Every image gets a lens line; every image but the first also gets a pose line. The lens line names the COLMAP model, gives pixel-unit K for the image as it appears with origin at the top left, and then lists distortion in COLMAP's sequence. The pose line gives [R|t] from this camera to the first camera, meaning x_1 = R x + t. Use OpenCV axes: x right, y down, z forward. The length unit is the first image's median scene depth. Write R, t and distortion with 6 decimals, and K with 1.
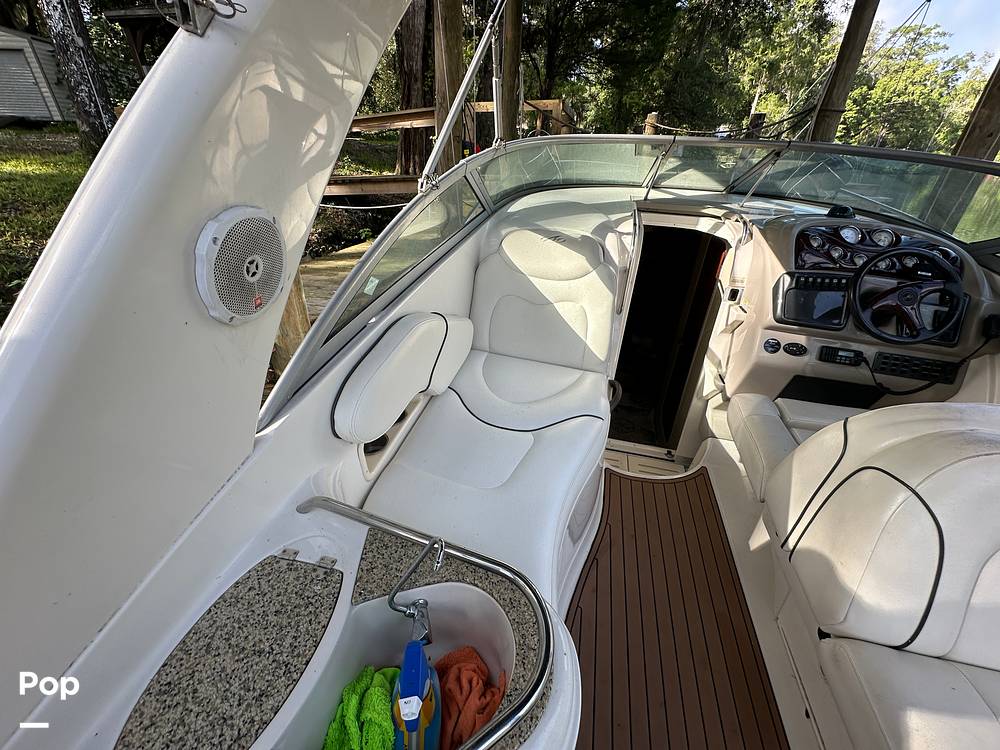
lens RADIAL K [[399.0, 0, 500.7], [0, 399.0, 372.6], [0, 0, 1]] dist [-0.003860, 0.001339]
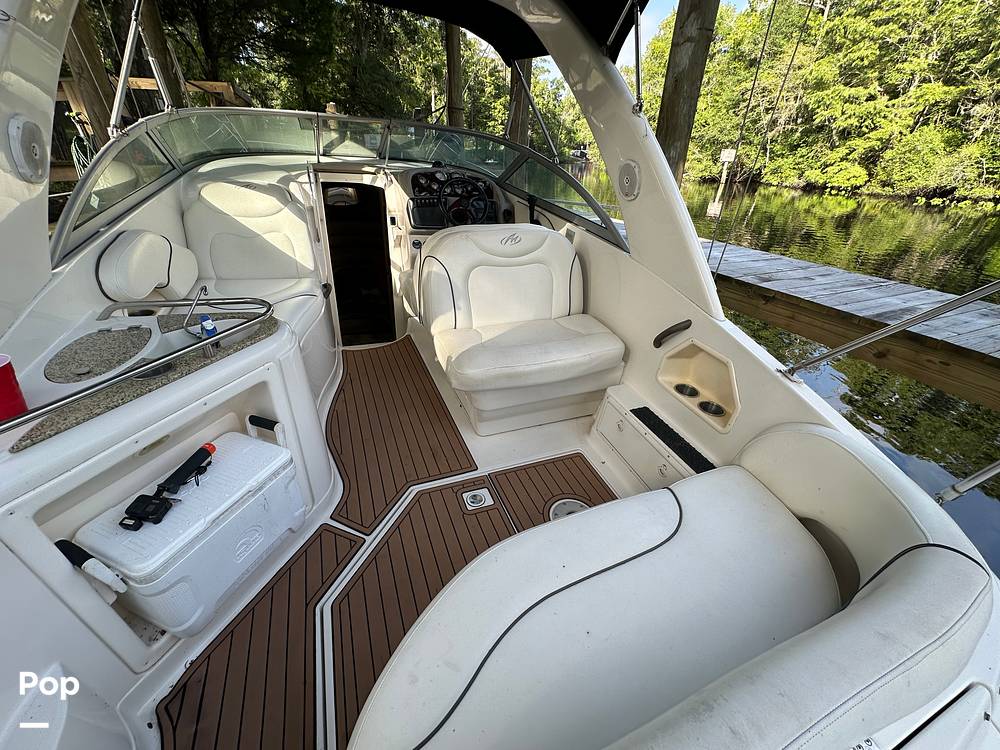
lens RADIAL K [[399.0, 0, 499.1], [0, 399.0, 373.7], [0, 0, 1]] dist [-0.003860, 0.001339]
pose [[0.814424, -0.278319, 0.509169, -0.029248], [0.271750, 0.958233, 0.089115, 0.376675], [-0.512705, 0.065789, 0.856041, -0.531622]]
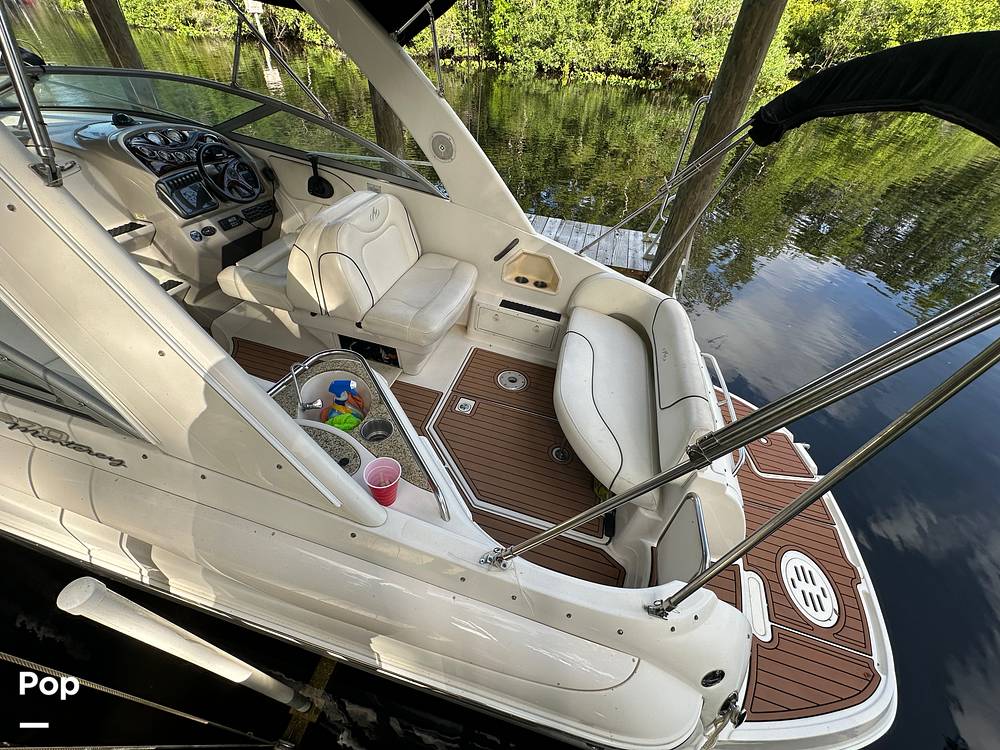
lens RADIAL K [[399.0, 0, 489.9], [0, 399.0, 364.9], [0, 0, 1]] dist [-0.003860, 0.001339]
pose [[0.041484, -0.663932, 0.746641, -0.602993], [0.429226, 0.686656, 0.586744, -0.136572], [-0.902244, 0.296138, 0.313462, -0.213282]]
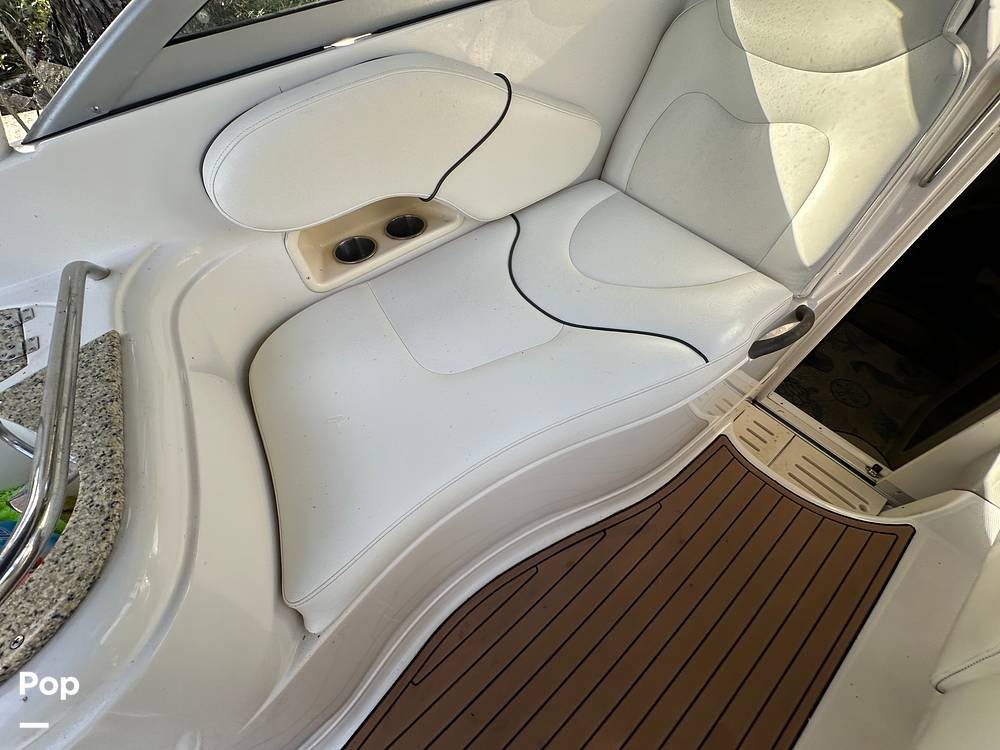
lens RADIAL K [[399.0, 0, 502.1], [0, 399.0, 373.3], [0, 0, 1]] dist [-0.003860, 0.001339]
pose [[0.789641, 0.455278, -0.411326, 0.219485], [-0.283250, 0.865162, 0.413841, -0.009946], [0.544276, -0.210278, 0.812125, 0.336539]]
